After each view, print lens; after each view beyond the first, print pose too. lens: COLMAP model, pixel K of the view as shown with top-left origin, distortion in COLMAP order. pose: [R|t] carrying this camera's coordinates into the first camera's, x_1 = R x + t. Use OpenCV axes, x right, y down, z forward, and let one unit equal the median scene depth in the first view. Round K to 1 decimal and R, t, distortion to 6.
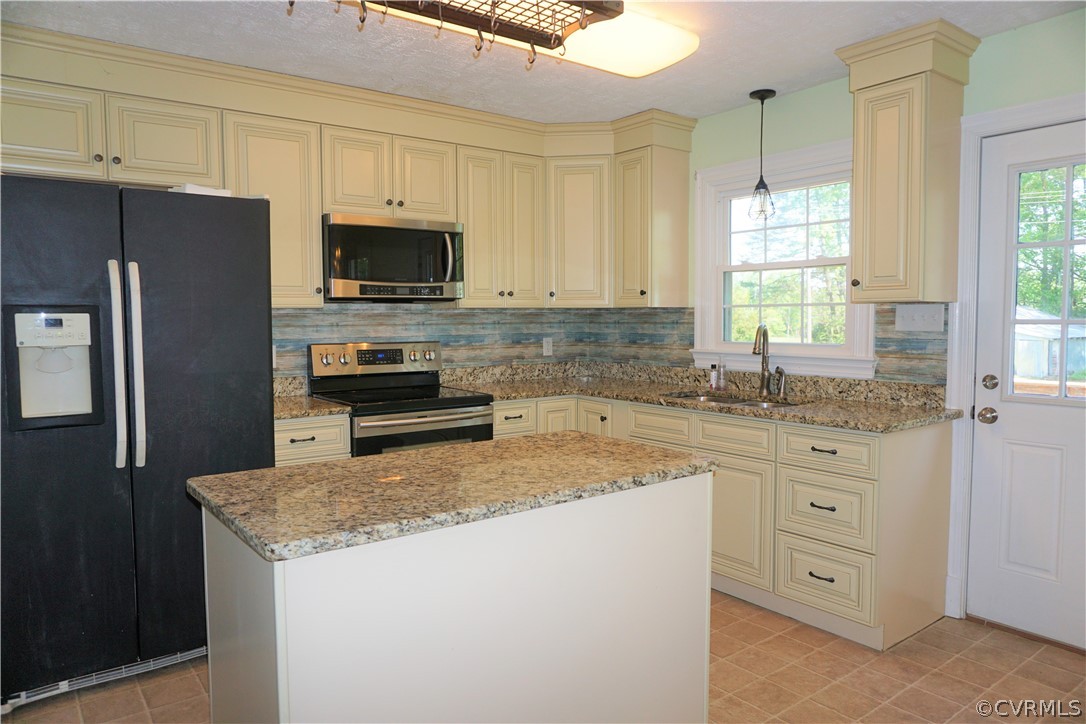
lens RADIAL K [[727.1, 0, 543.0], [0, 727.1, 362.0], [0, 0, 1]] dist [-0.047301, 0.035775]
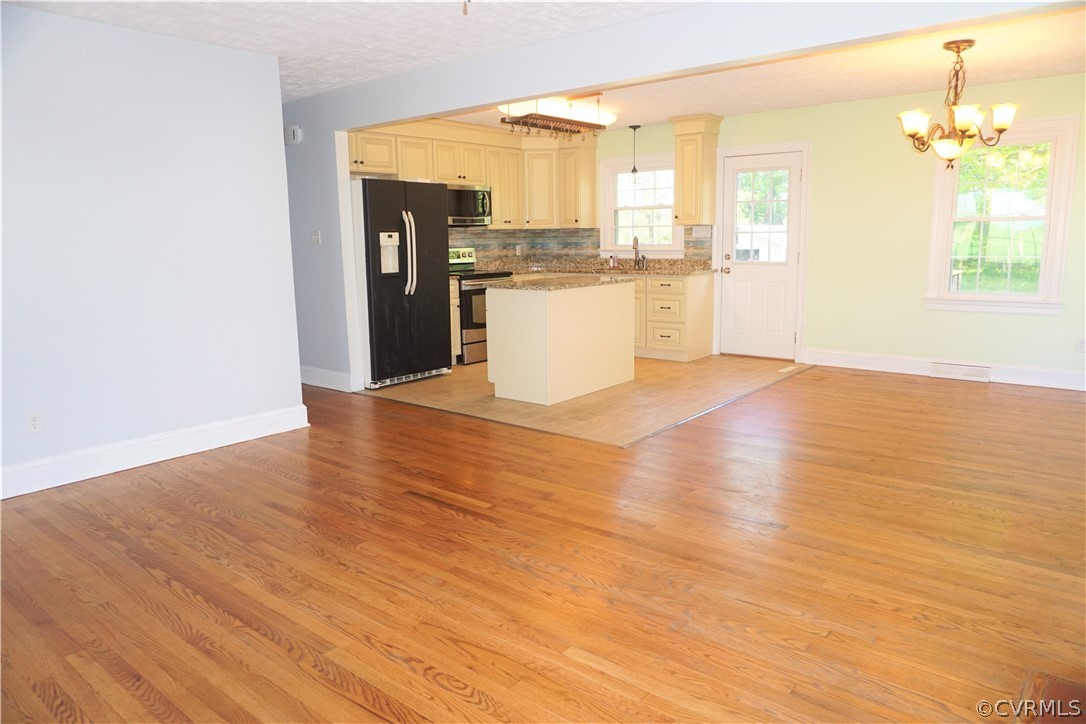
lens RADIAL K [[727.1, 0, 543.0], [0, 727.1, 362.0], [0, 0, 1]] dist [-0.047301, 0.035775]
pose [[0.971546, -0.052513, 0.230956, -0.485014], [0.027850, 0.993676, 0.108780, 0.079548], [-0.235207, -0.099253, 0.966864, -1.065094]]
